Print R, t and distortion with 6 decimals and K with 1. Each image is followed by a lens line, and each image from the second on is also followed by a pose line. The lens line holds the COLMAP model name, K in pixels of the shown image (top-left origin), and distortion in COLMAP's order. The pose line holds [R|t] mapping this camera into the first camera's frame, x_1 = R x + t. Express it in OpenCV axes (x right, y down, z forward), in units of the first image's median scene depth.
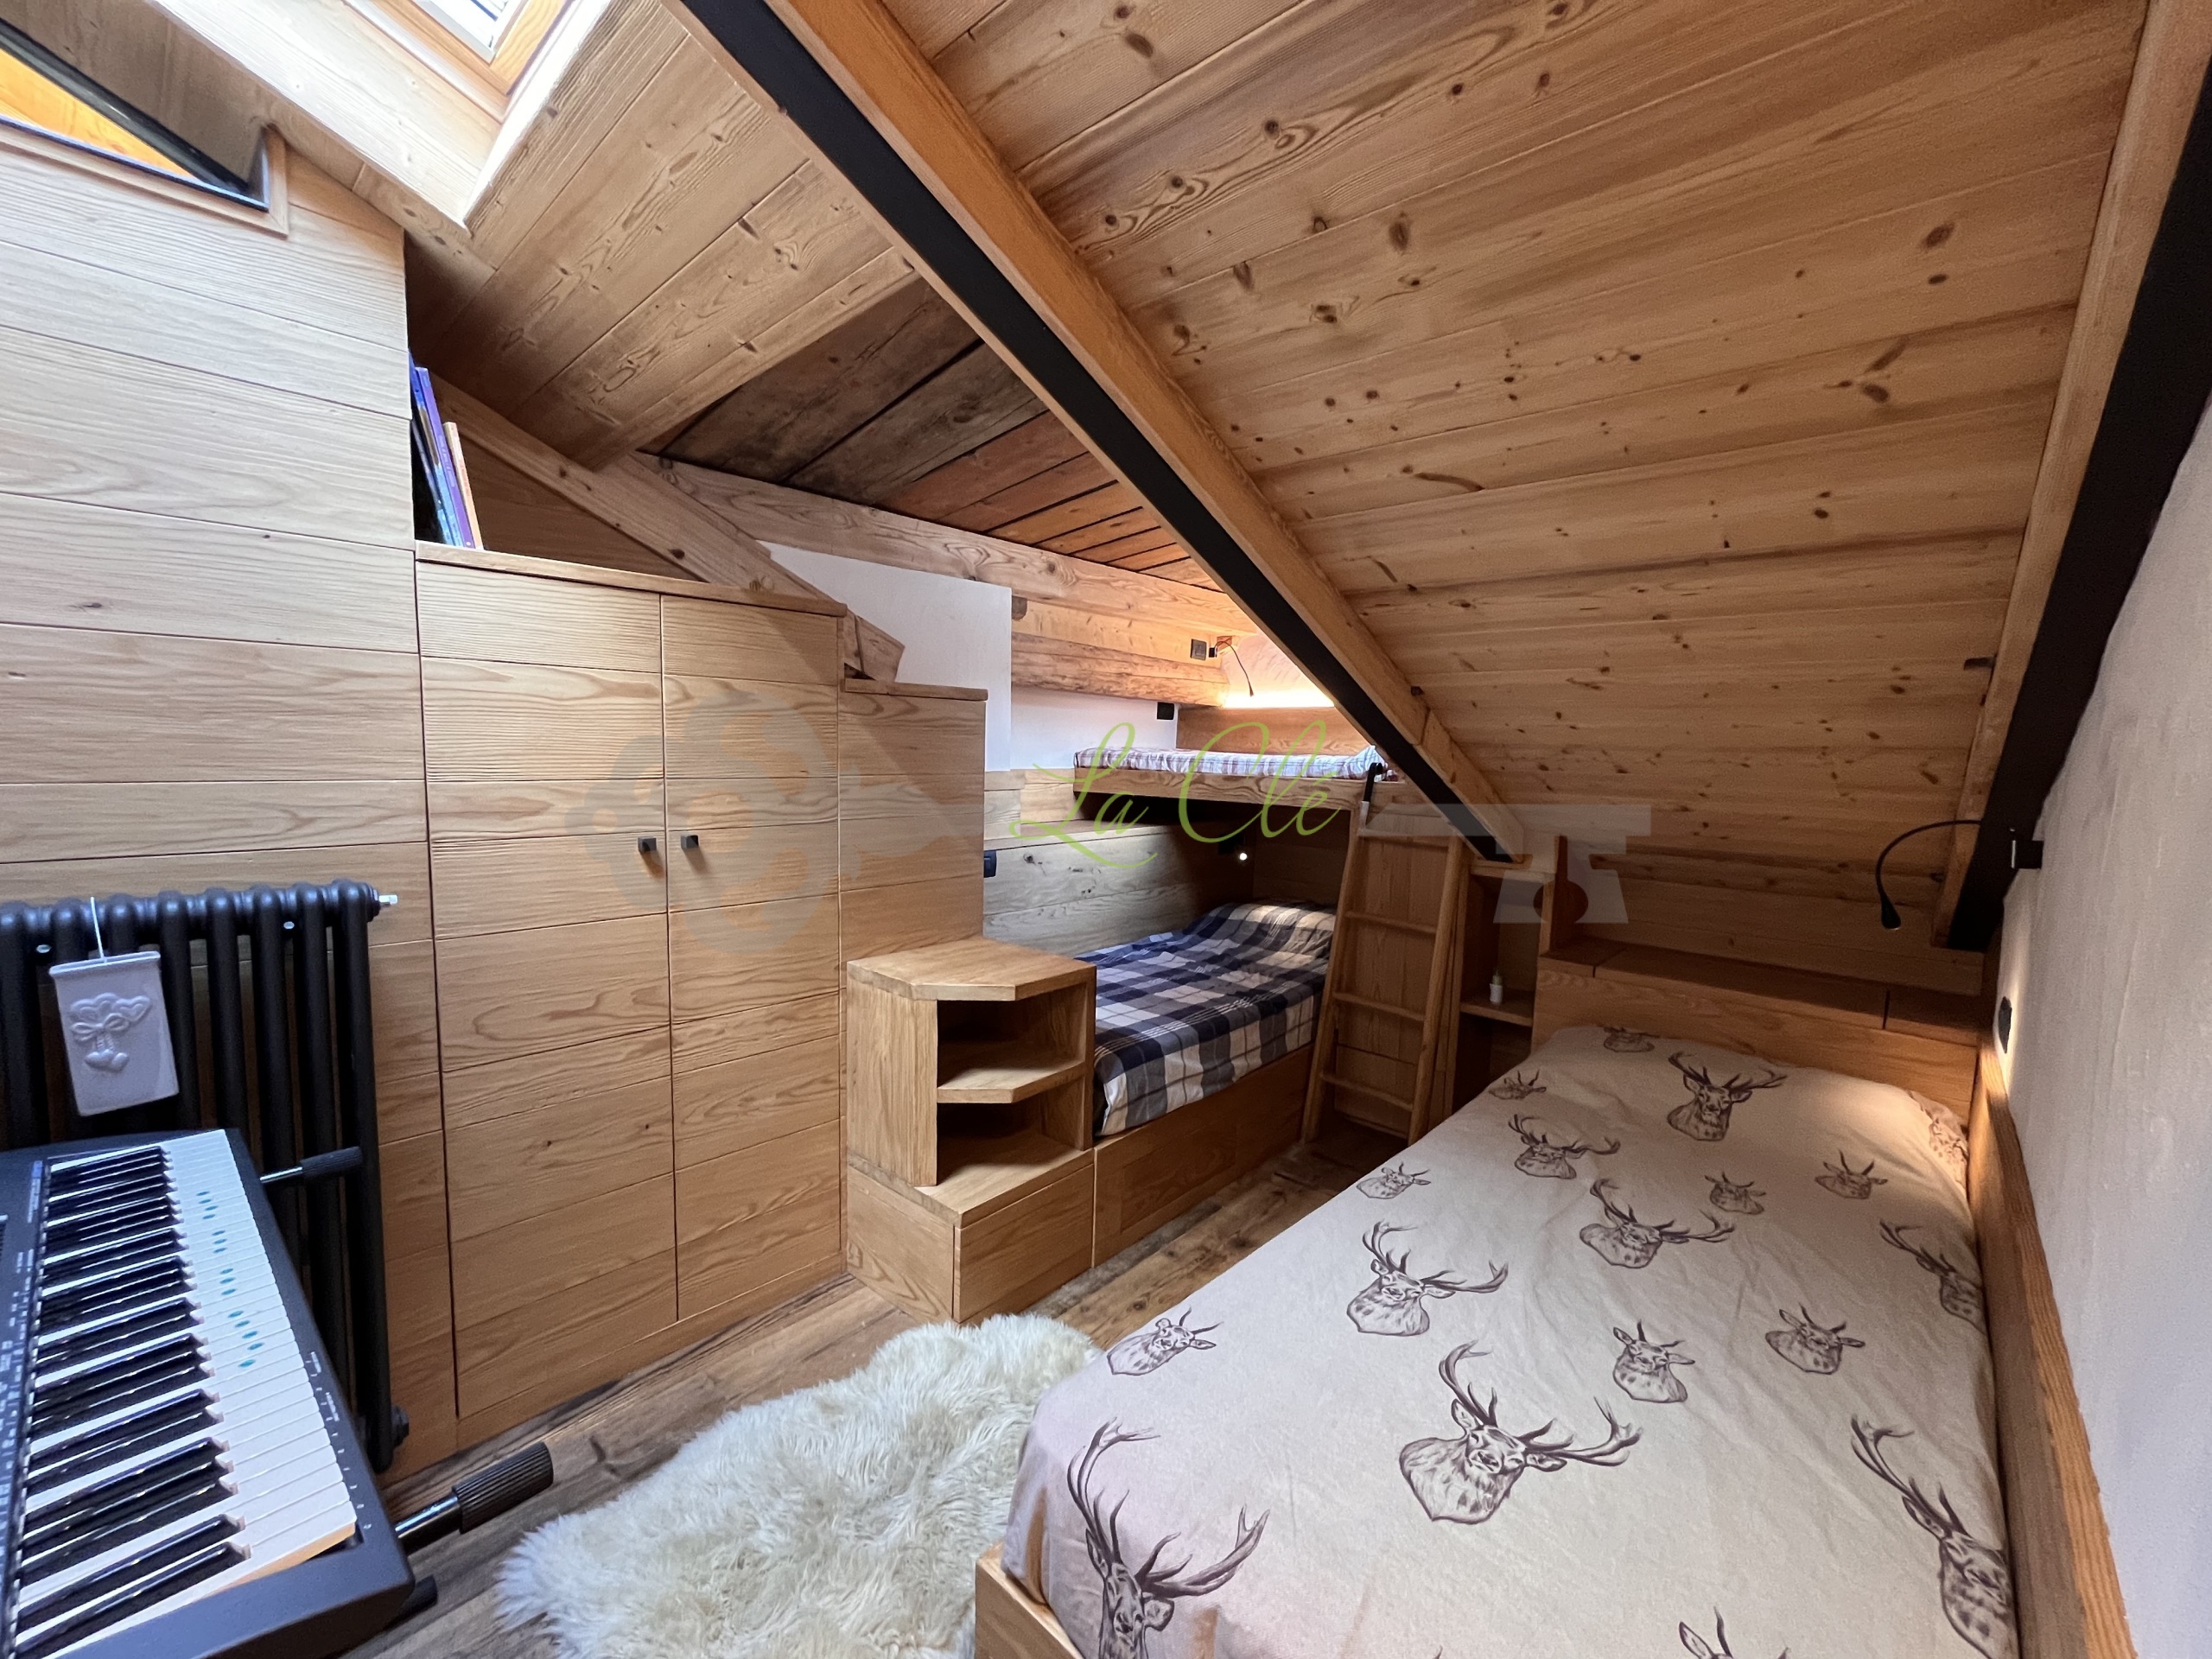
lens RADIAL K [[896.4, 0, 1102.8], [0, 896.4, 830.6], [0, 0, 1]] dist [-0.001684, 0.000245]
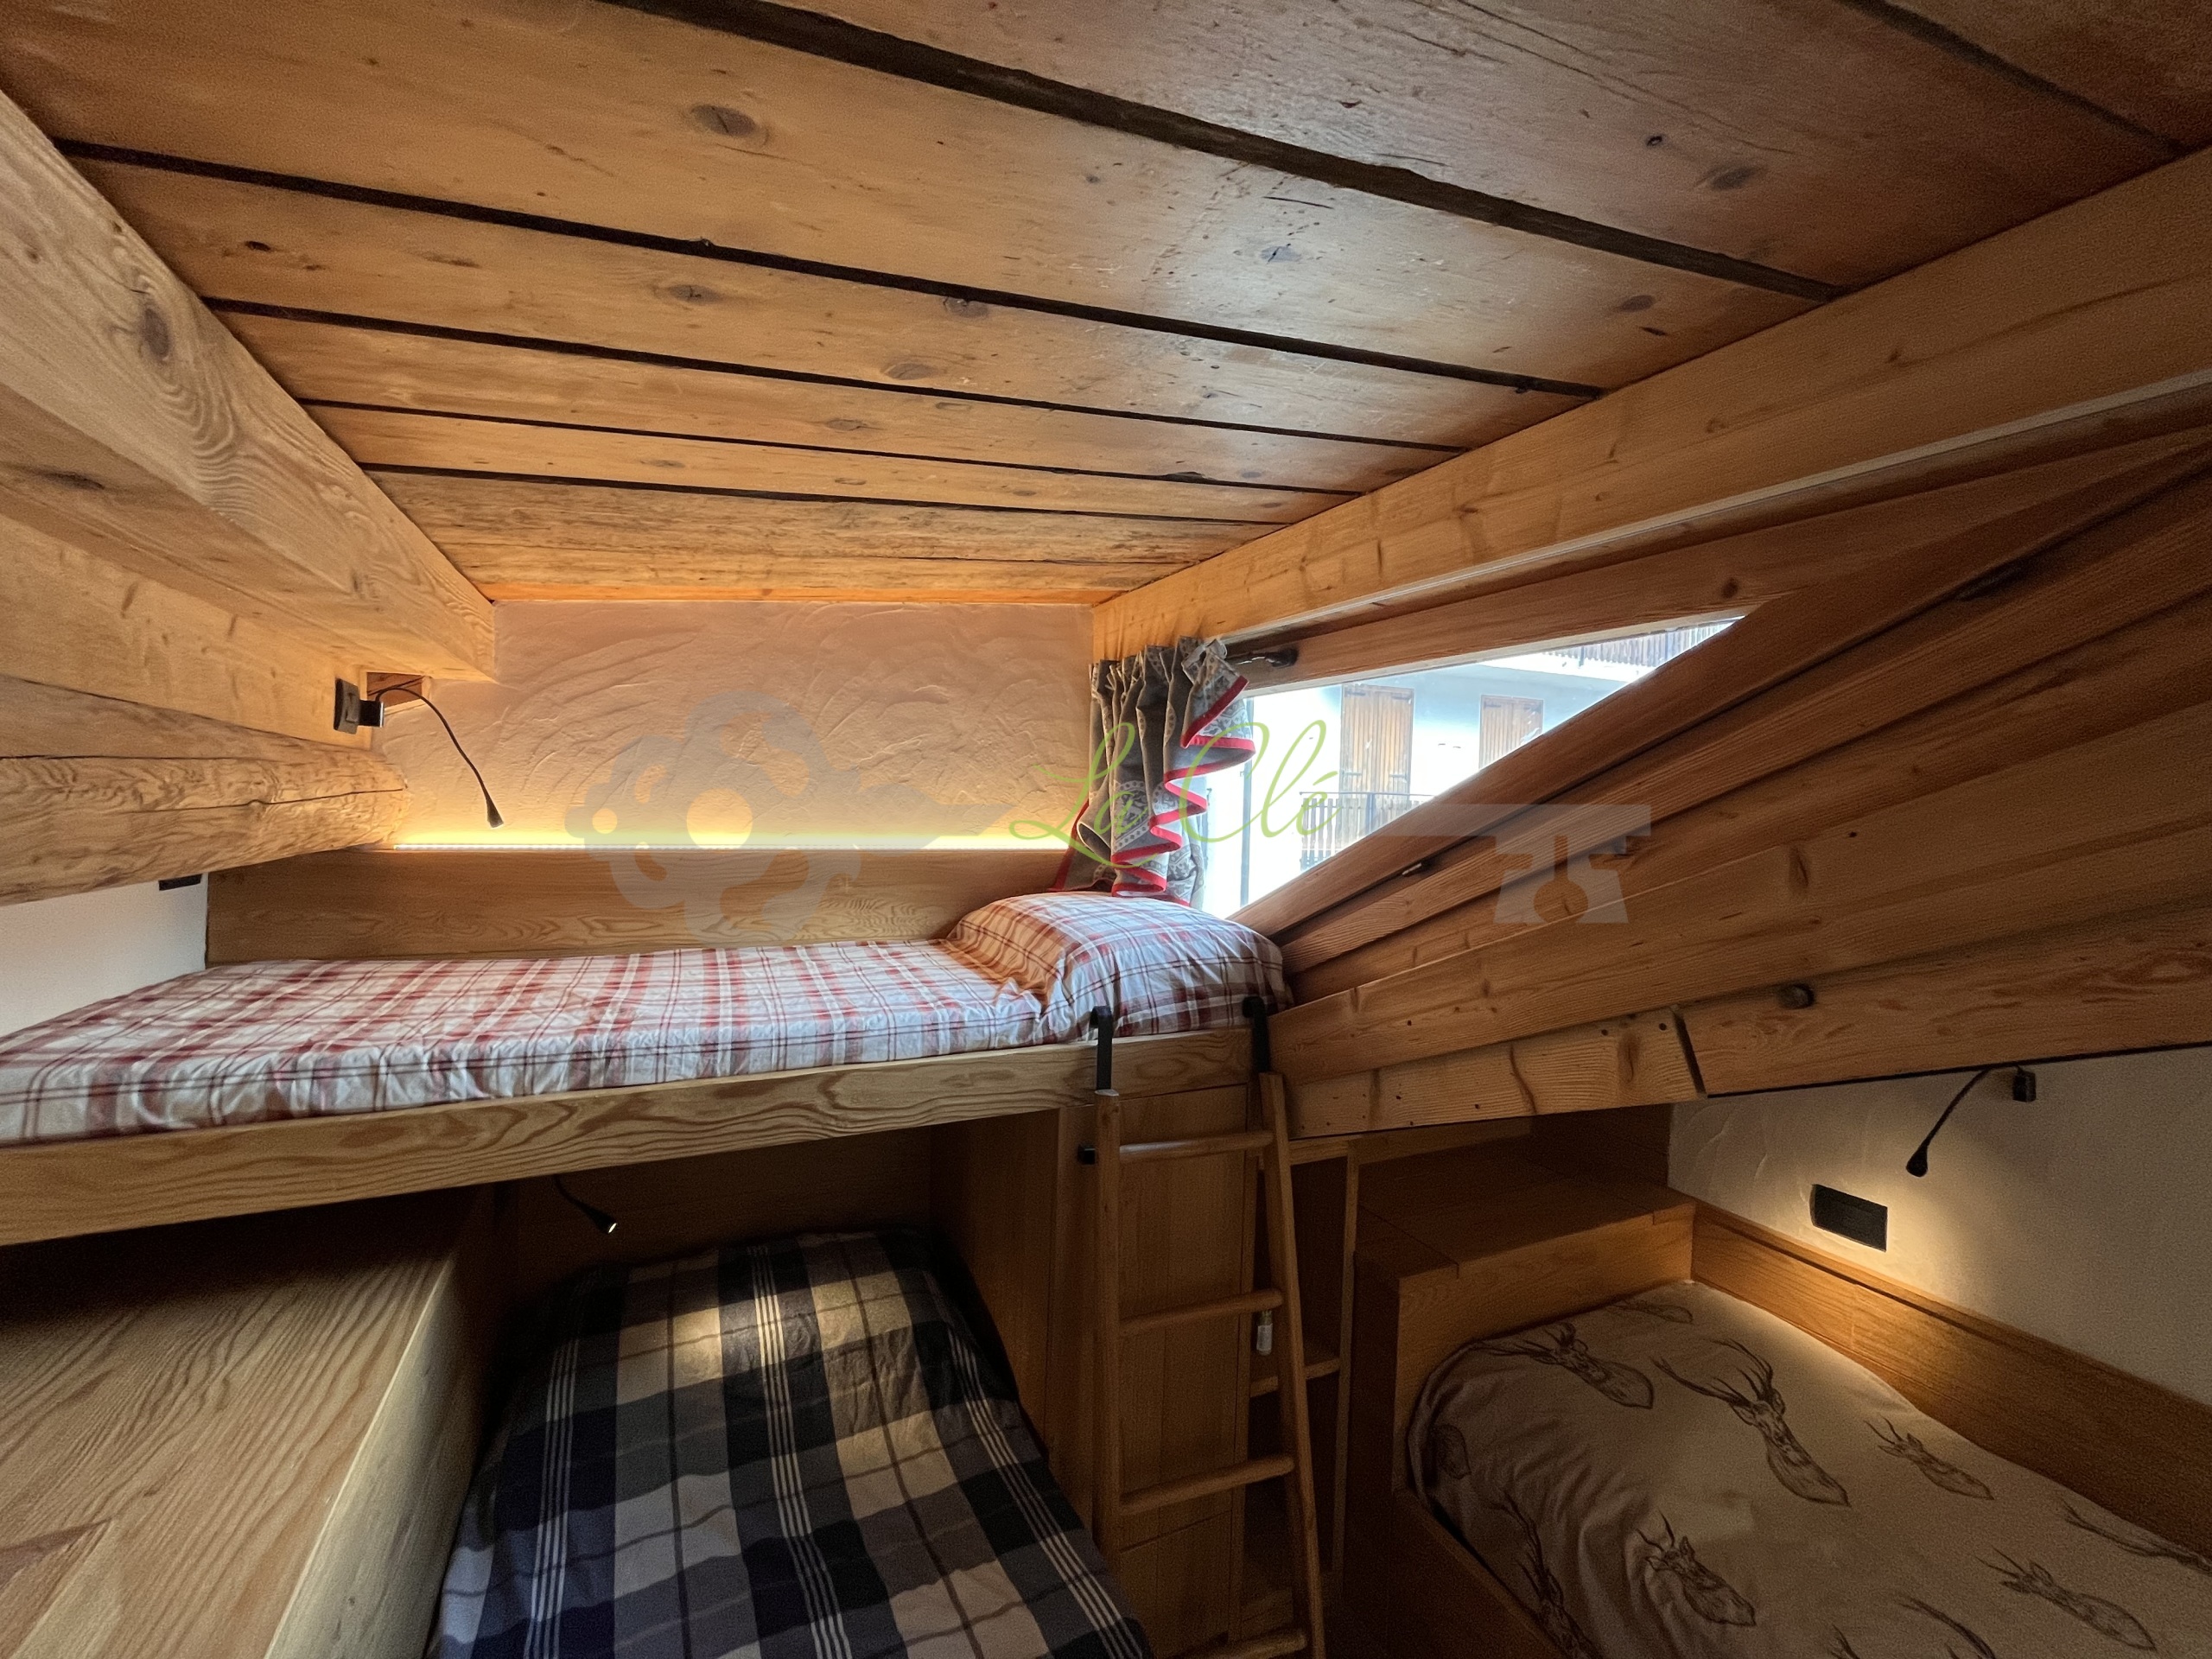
lens RADIAL K [[896.4, 0, 1109.7], [0, 896.4, 831.6], [0, 0, 1]] dist [-0.001684, 0.000245]
pose [[0.380327, -0.046400, 0.923687, -0.172017], [0.072023, 0.997194, 0.020437, -0.191791], [-0.922043, 0.058754, 0.382601, 0.807996]]
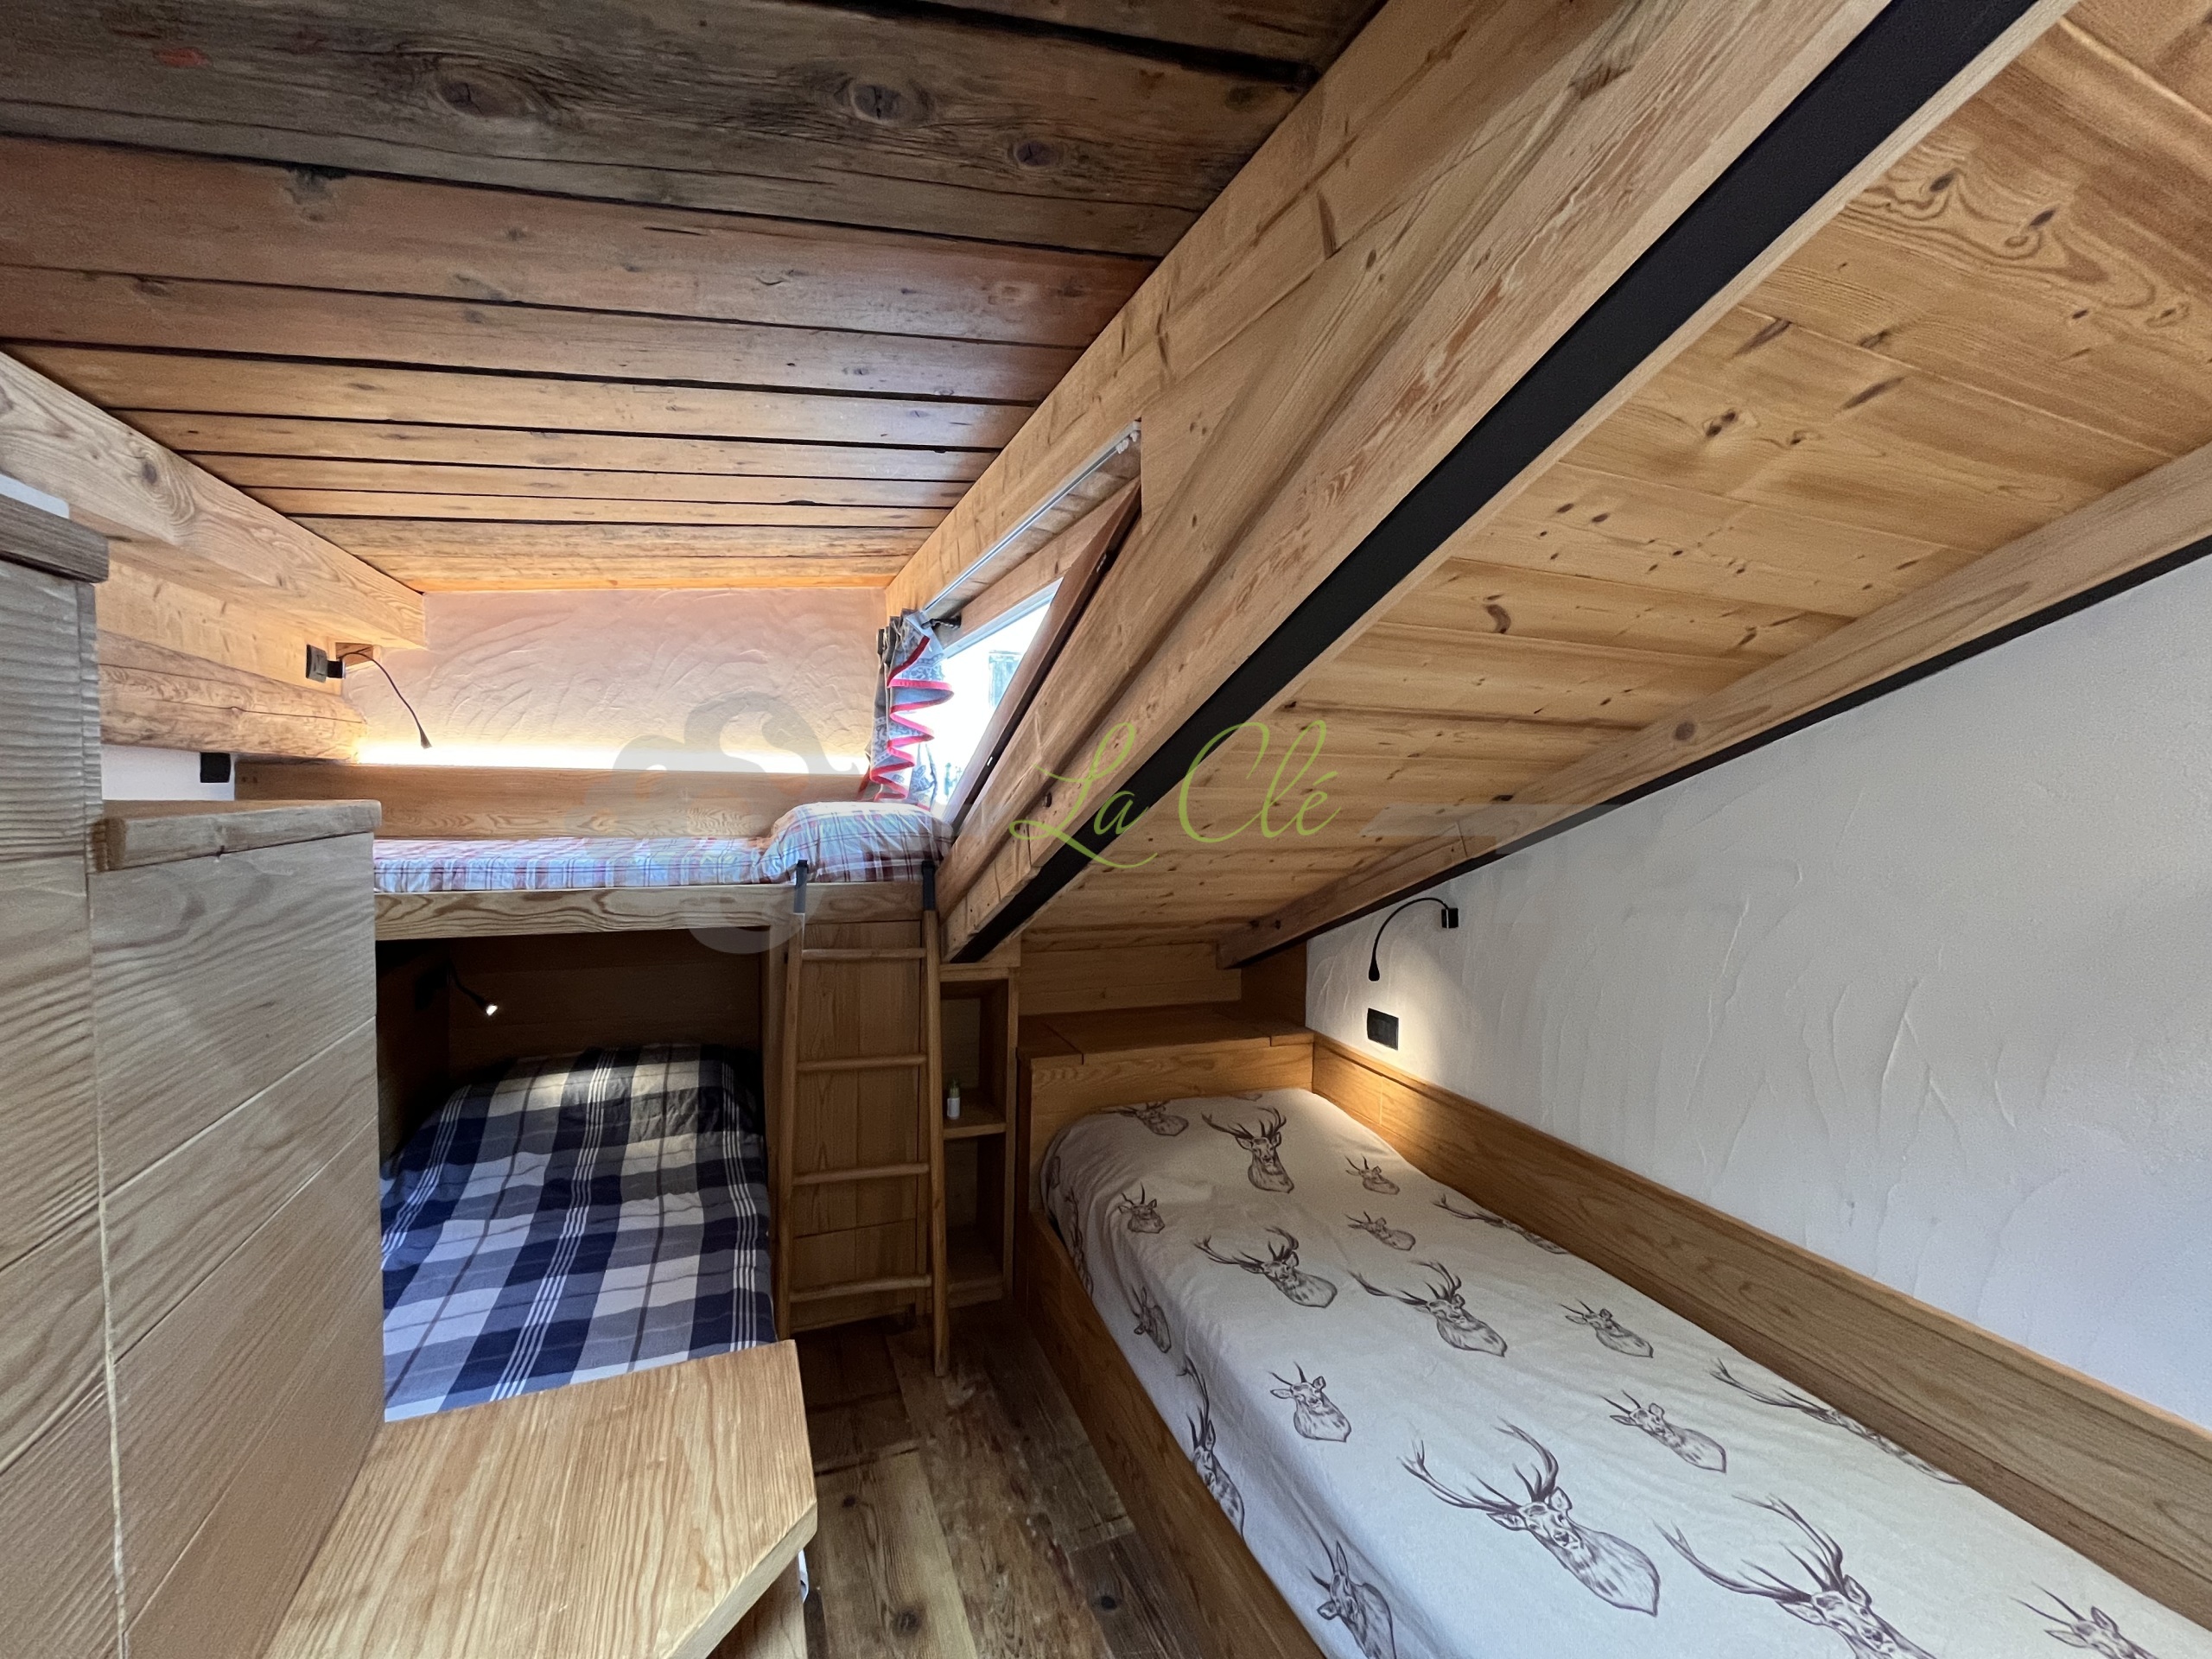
lens RADIAL K [[896.4, 0, 1107.3], [0, 896.4, 832.2], [0, 0, 1]] dist [-0.001684, 0.000245]
pose [[0.434322, -0.062420, 0.898592, -0.275378], [0.077602, 0.996480, 0.031712, -0.105970], [-0.897409, 0.055959, 0.437637, 0.437717]]
